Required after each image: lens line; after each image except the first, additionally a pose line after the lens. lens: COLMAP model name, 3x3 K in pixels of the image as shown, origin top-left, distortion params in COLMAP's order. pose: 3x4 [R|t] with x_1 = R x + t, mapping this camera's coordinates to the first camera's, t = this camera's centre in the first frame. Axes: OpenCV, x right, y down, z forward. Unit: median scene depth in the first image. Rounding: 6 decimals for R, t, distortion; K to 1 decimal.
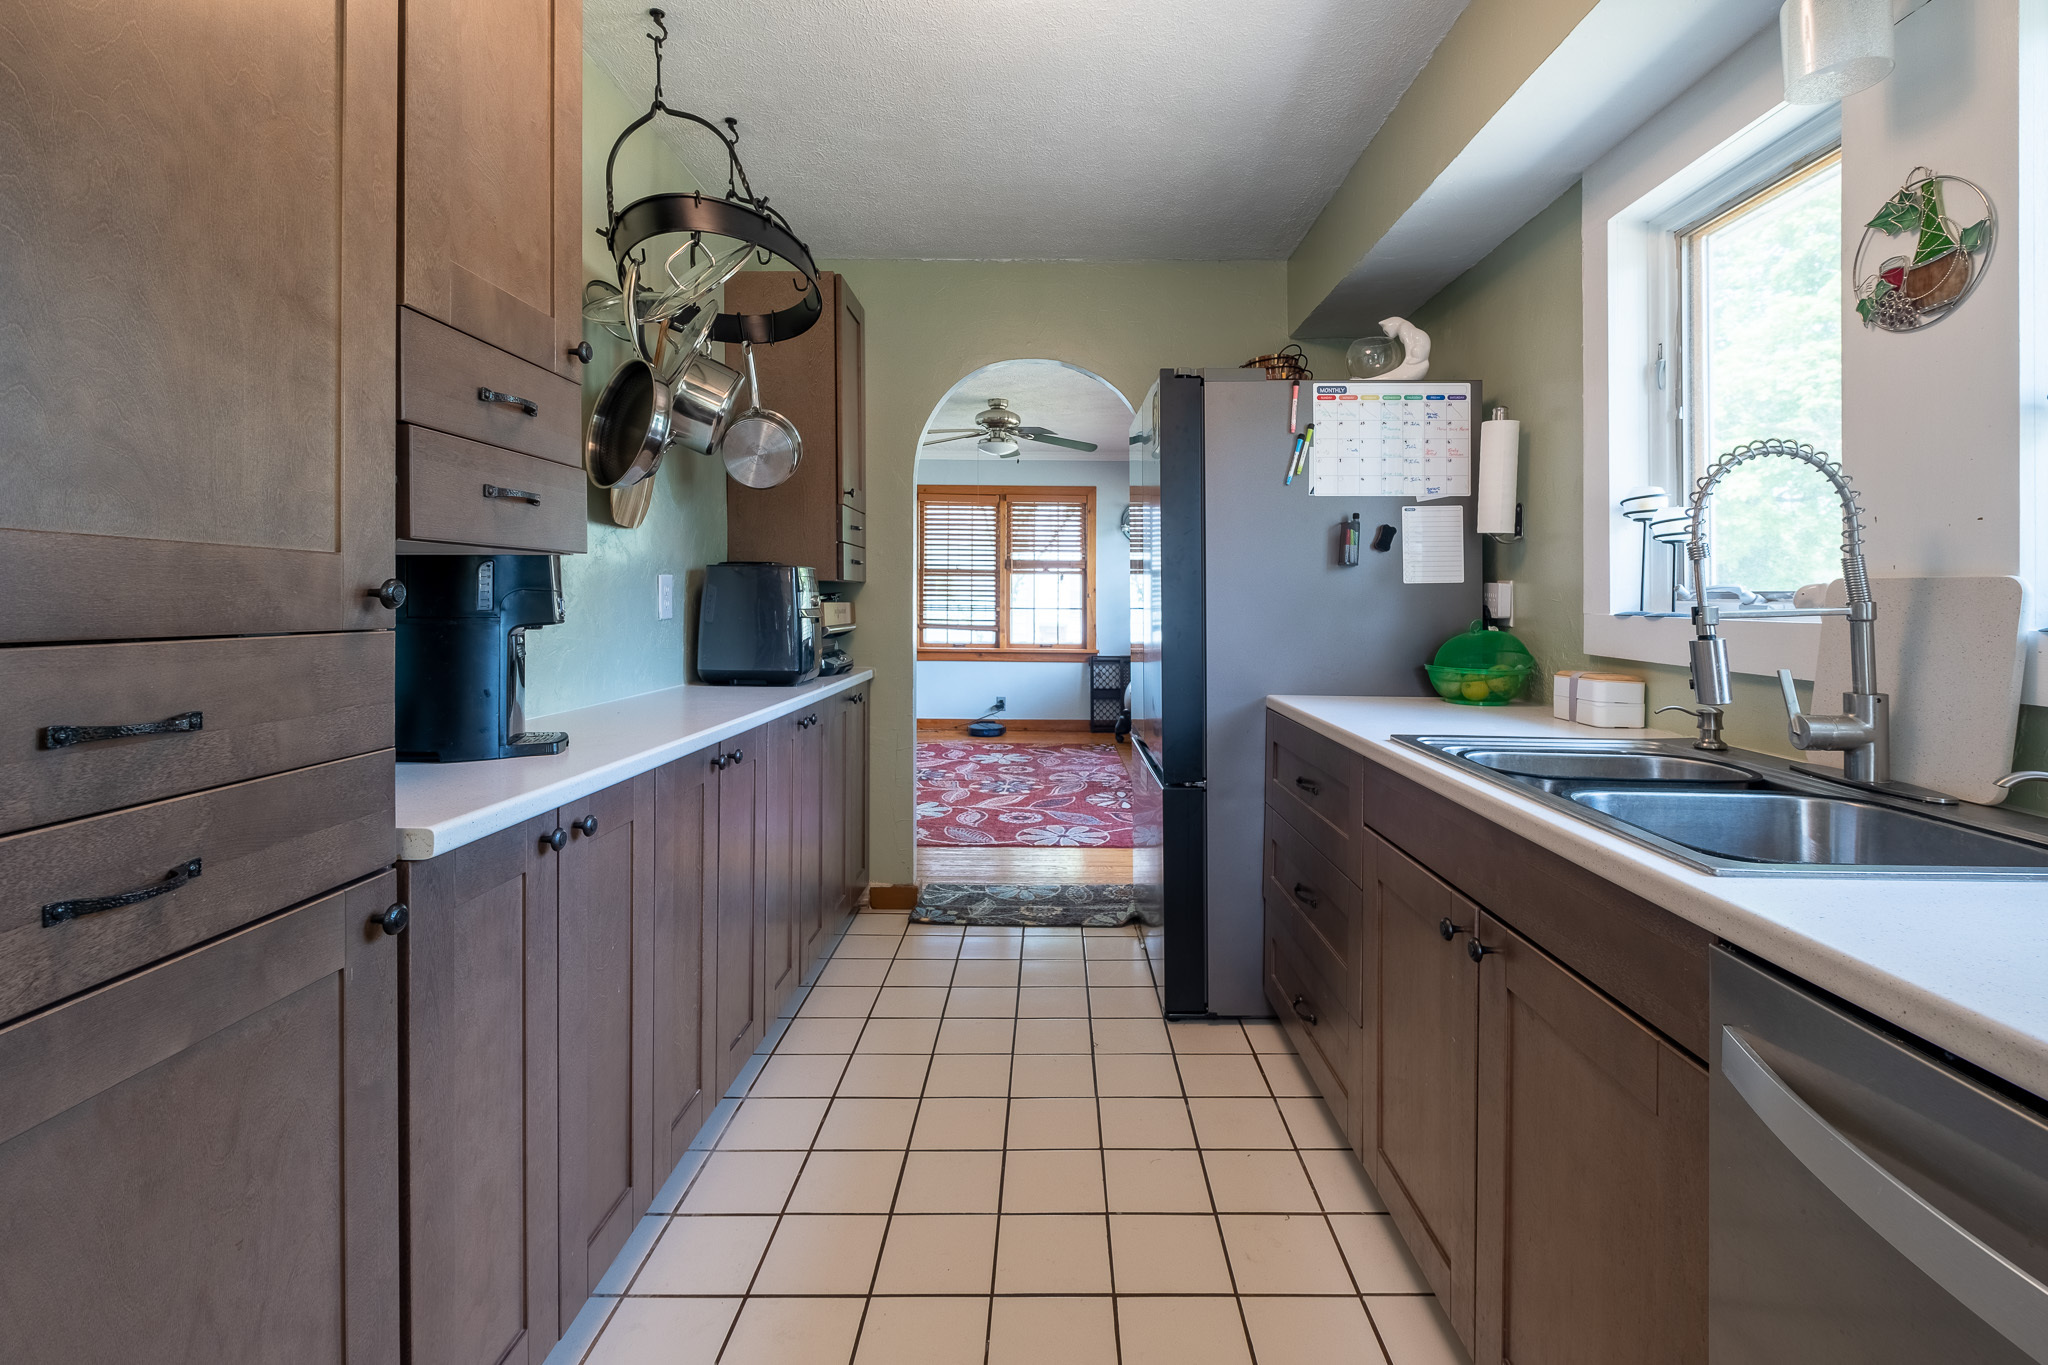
lens RADIAL K [[923.8, 0, 1067.4], [0, 923.8, 585.8], [0, 0, 1]] dist [0.000305, -0.001252]
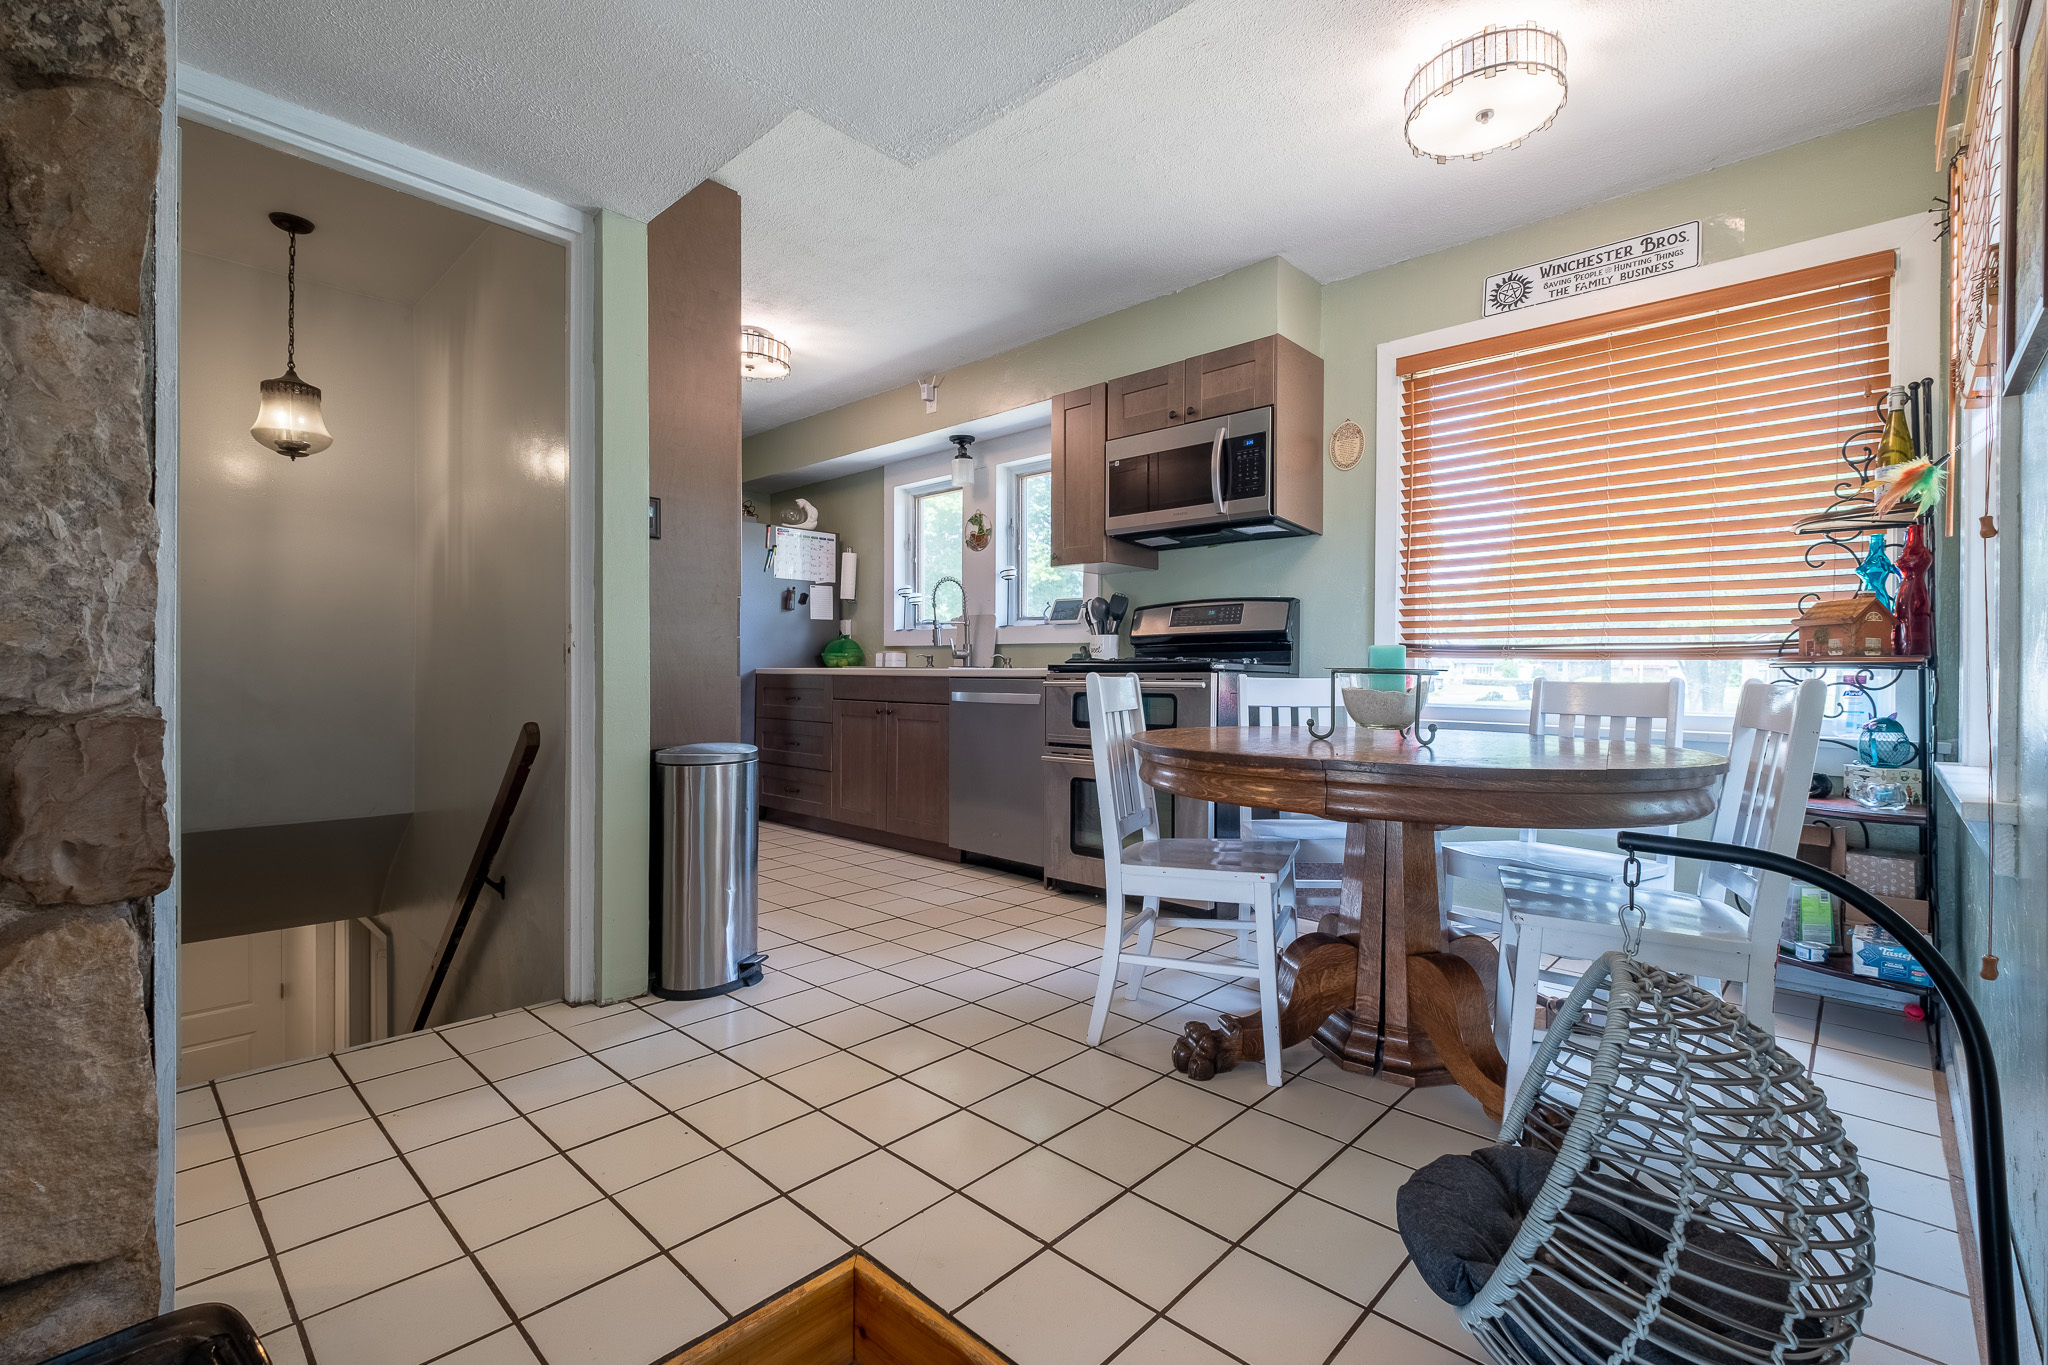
lens RADIAL K [[900.4, 0, 1019.7], [0, 900.4, 670.8], [0, 0, 1]] dist [0.013373, -0.010610]
pose [[0.694826, -0.007487, 0.719139, -0.883181], [-0.006436, 0.999841, 0.016627, 0.085503], [-0.719149, -0.016181, 0.694668, -0.926781]]
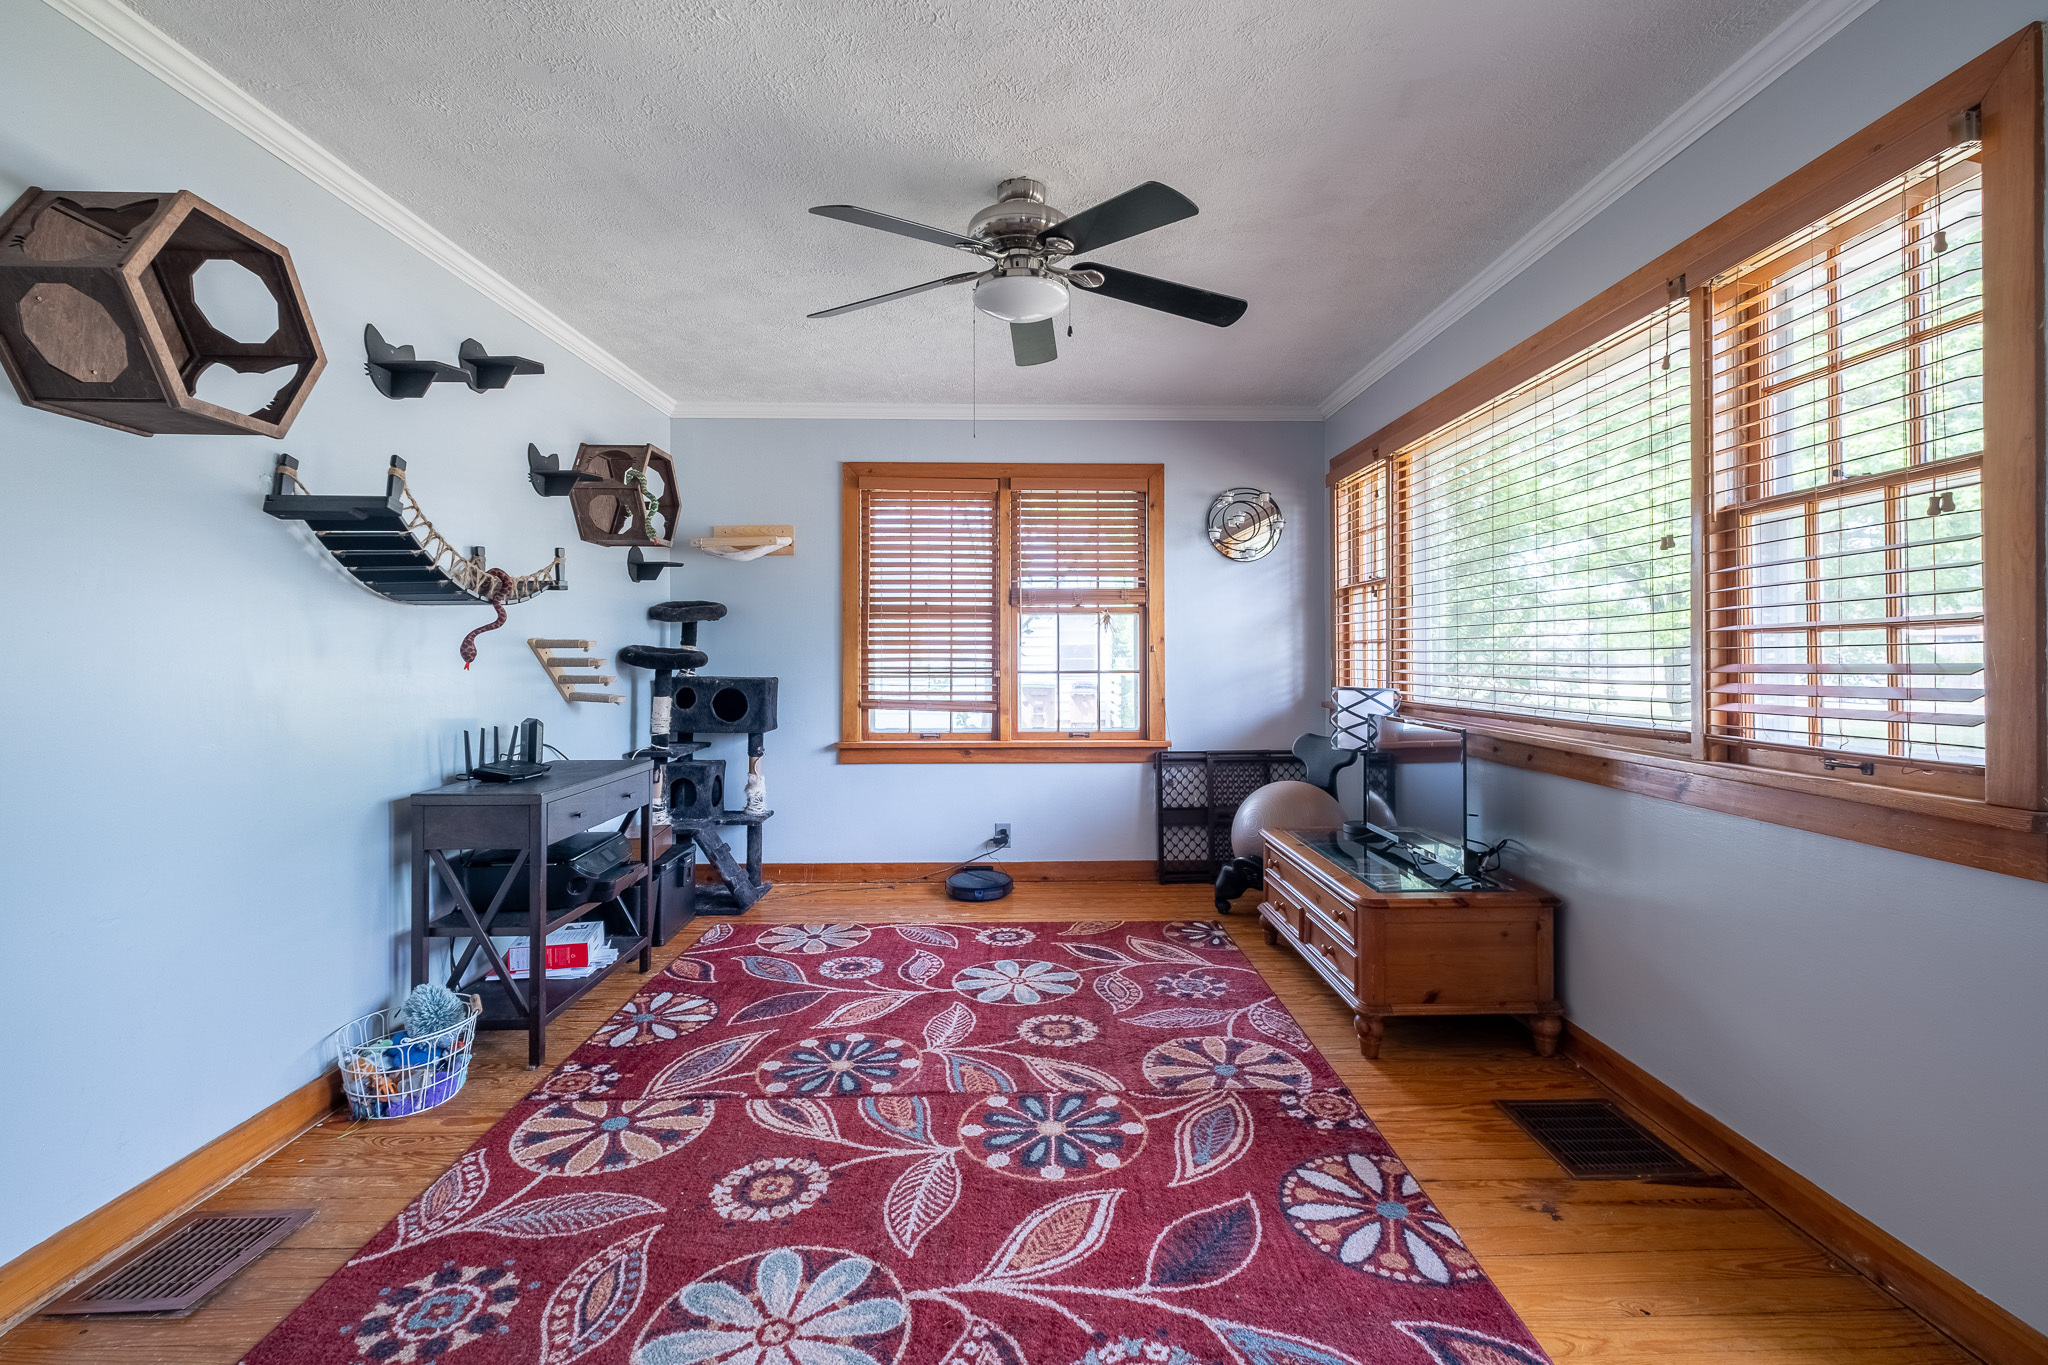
lens RADIAL K [[905.2, 0, 1057.3], [0, 905.2, 647.8], [0, 0, 1]] dist [0.002568, -0.000469]
pose [[0.999713, -0.007119, 0.022873, -0.168831], [0.007054, 0.999971, 0.002927, 0.026206], [-0.022893, -0.002765, 0.999734, 1.453677]]
